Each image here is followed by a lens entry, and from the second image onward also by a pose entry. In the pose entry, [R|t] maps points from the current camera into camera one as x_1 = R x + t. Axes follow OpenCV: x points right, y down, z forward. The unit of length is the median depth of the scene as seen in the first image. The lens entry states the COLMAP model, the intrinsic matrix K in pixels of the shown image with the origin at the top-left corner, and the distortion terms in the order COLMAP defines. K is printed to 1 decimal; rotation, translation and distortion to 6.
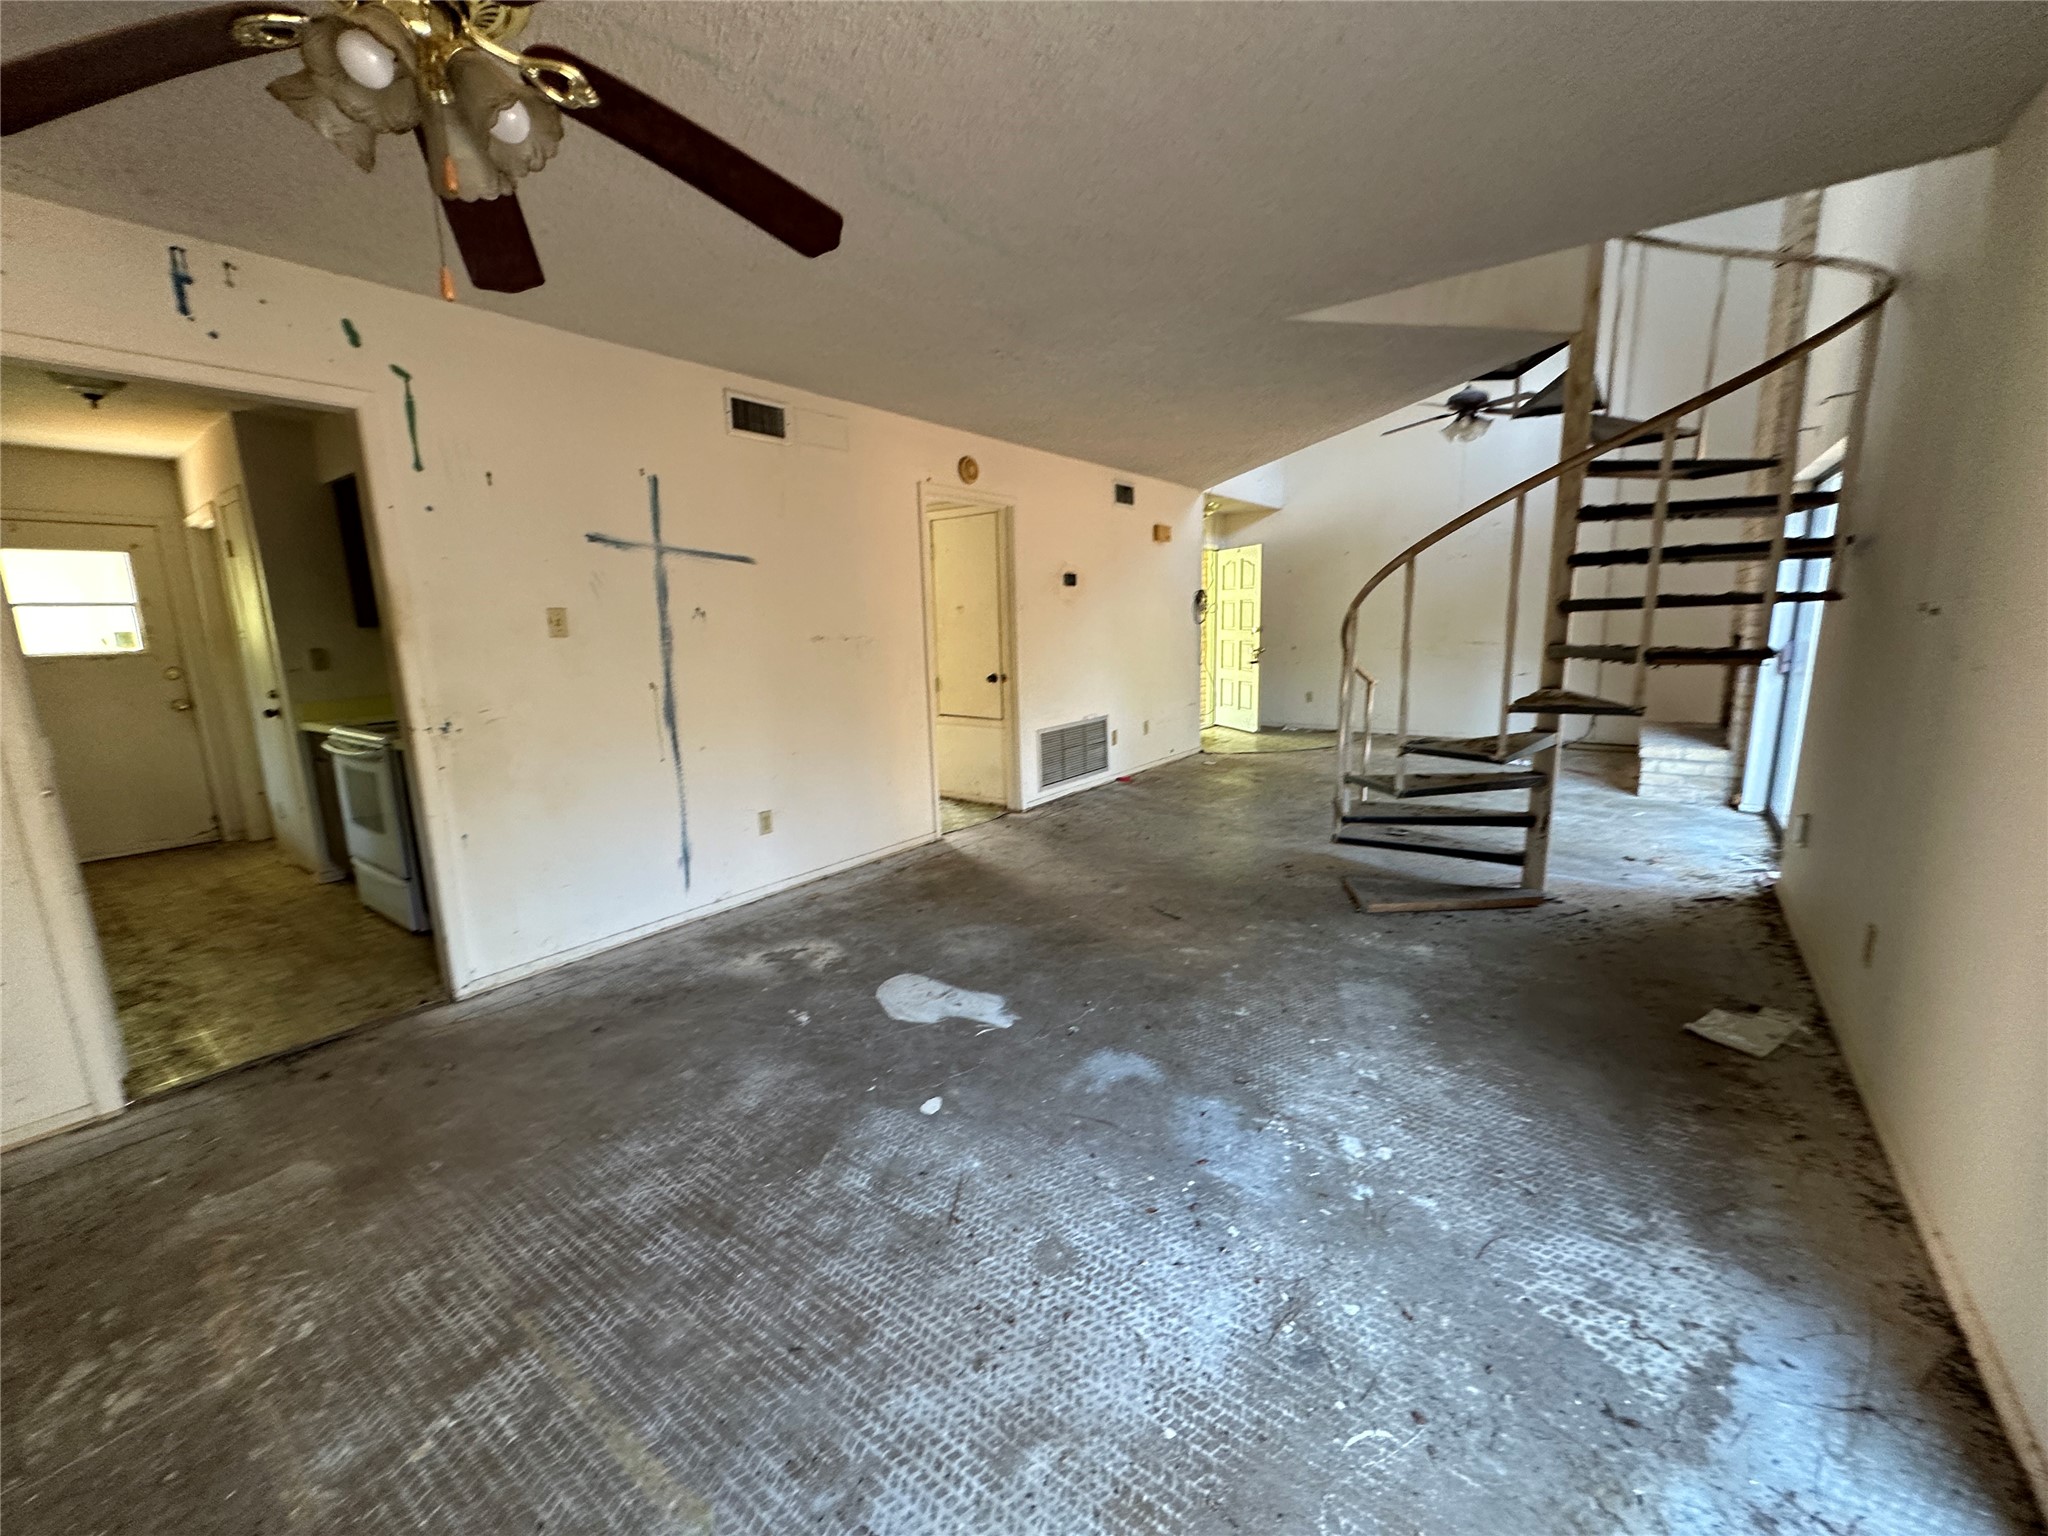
lens RADIAL K [[821.6, 0, 1022.0], [0, 821.6, 763.0], [0, 0, 1]] dist [-0.003581, 0.000449]
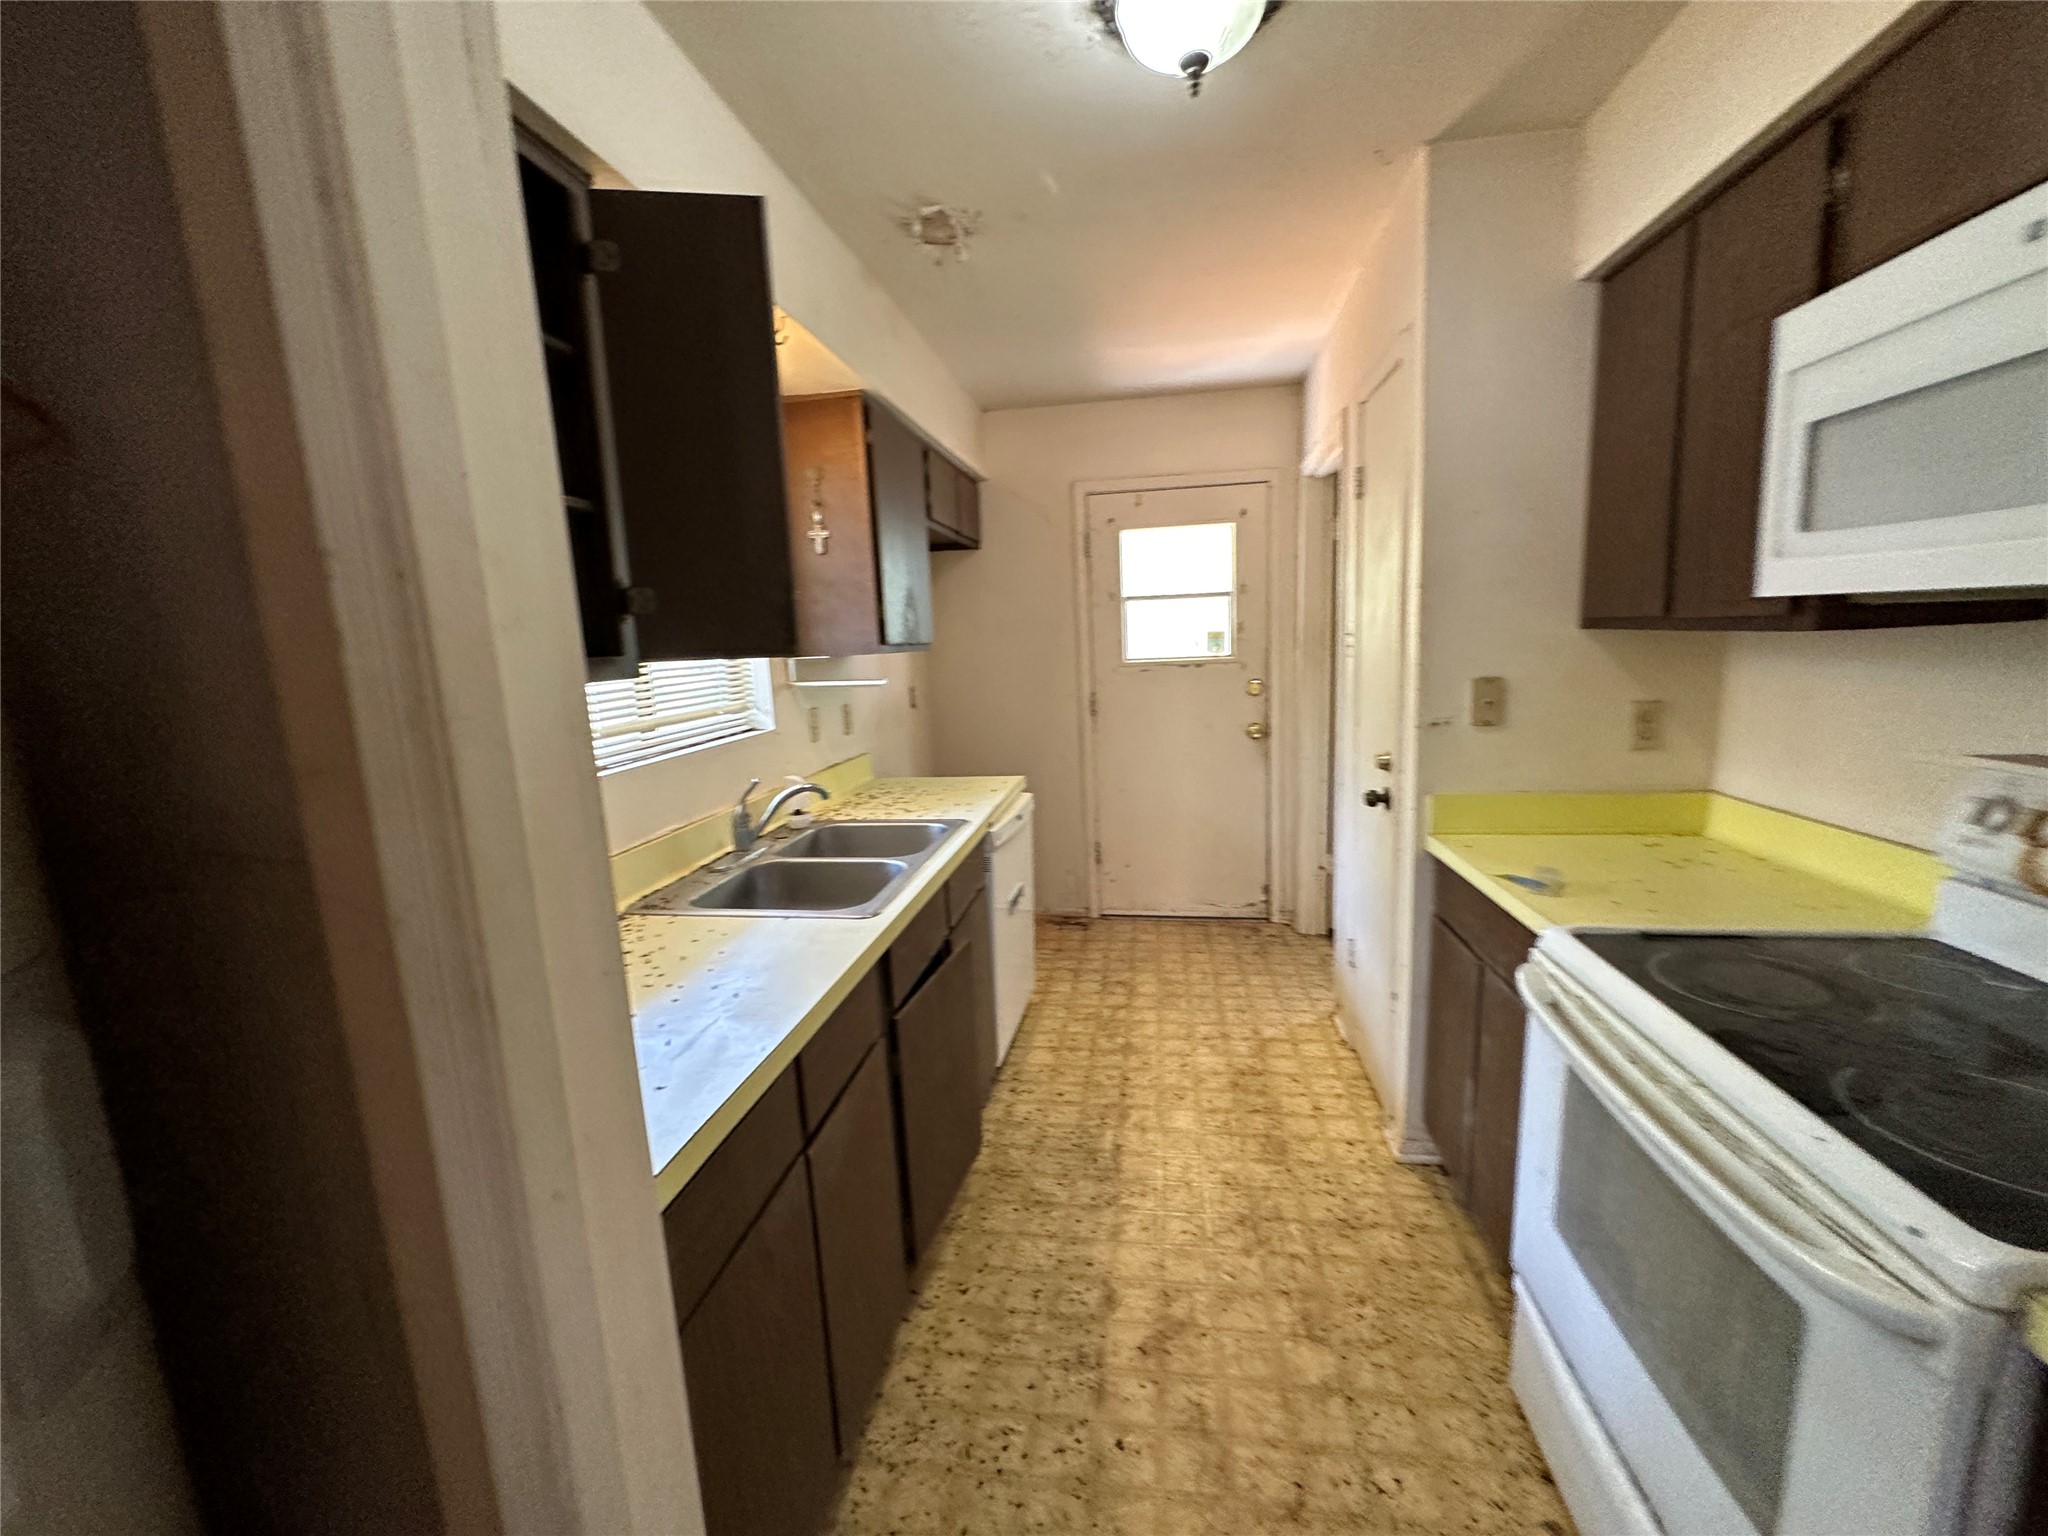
lens RADIAL K [[821.6, 0, 1027.5], [0, 821.6, 767.5], [0, 0, 1]] dist [-0.003581, 0.000449]
pose [[0.469581, 0.144142, -0.871043, -0.505810], [-0.129661, 0.987145, 0.093454, -0.085010], [0.873316, 0.069056, 0.482234, 0.496081]]
